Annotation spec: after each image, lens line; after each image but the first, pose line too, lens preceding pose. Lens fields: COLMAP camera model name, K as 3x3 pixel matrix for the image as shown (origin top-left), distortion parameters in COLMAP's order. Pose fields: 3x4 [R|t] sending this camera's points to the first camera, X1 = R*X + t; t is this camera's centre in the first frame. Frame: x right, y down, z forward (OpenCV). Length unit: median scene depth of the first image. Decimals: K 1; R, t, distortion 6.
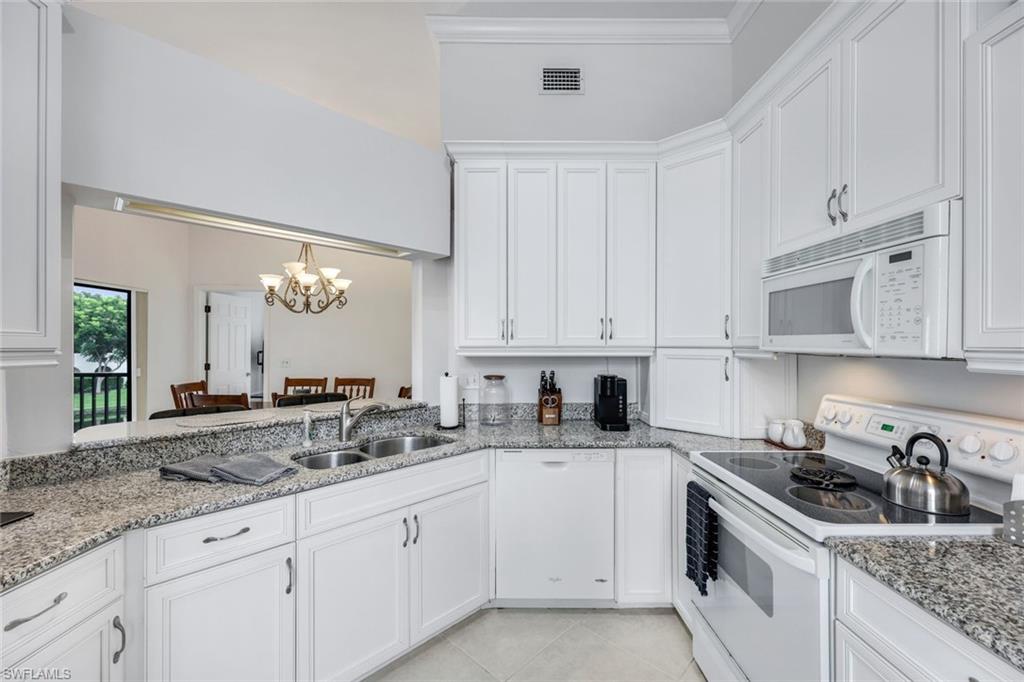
lens RADIAL K [[418.2, 0, 508.5], [0, 418.2, 343.6], [0, 0, 1]] dist [-0.000925, -0.000227]
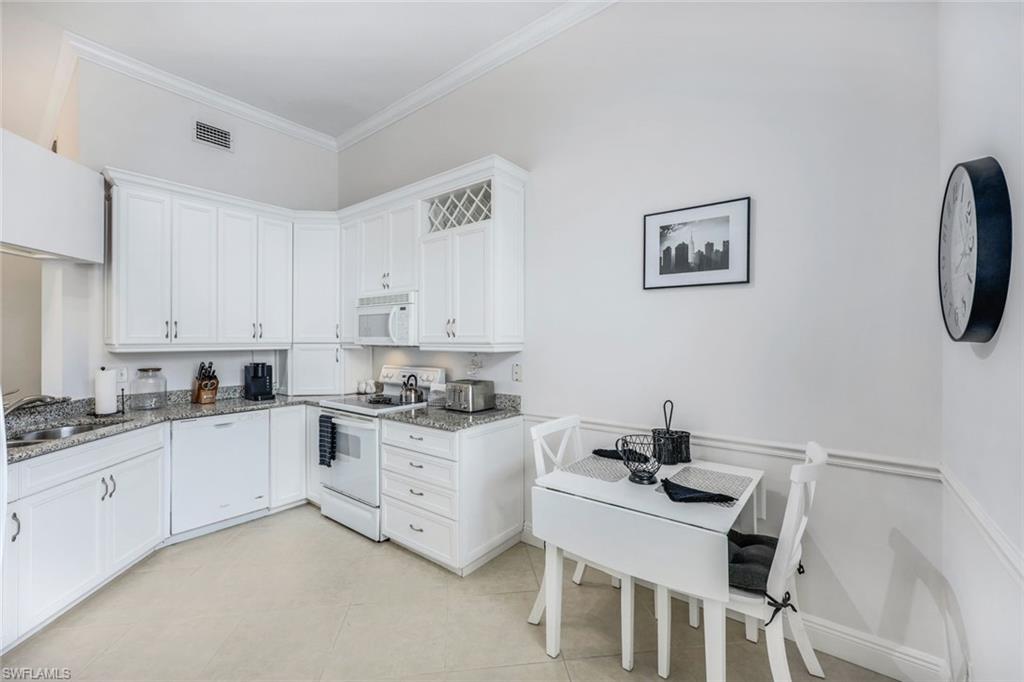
lens RADIAL K [[418.9, 0, 508.9], [0, 418.9, 336.6], [0, 0, 1]] dist [-0.000862, 0.000059]
pose [[0.623555, 0.003329, 0.781773, -0.467574], [0.001865, 0.999982, -0.005746, -0.006919], [-0.781777, 0.005041, 0.623537, -0.763545]]
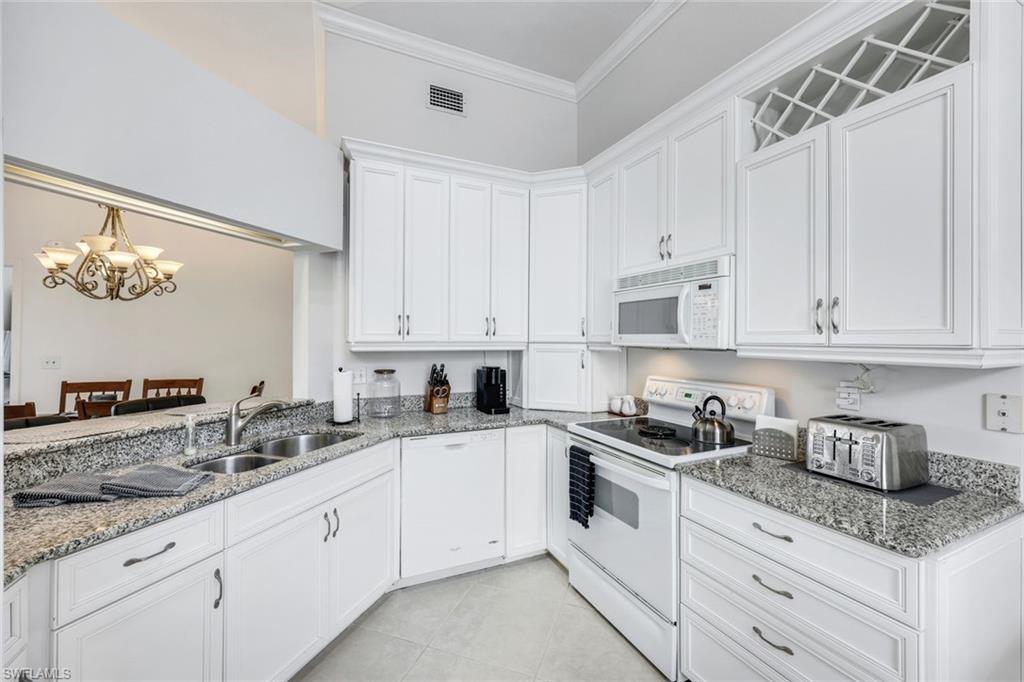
lens RADIAL K [[414.2, 0, 509.6], [0, 414.2, 336.9], [0, 0, 1]] dist [0.000964, 0.000004]
pose [[0.909822, 0.006817, 0.414942, -0.256657], [-0.004753, 0.999971, -0.006005, -0.000348], [-0.414970, 0.003491, 0.909828, -0.087081]]
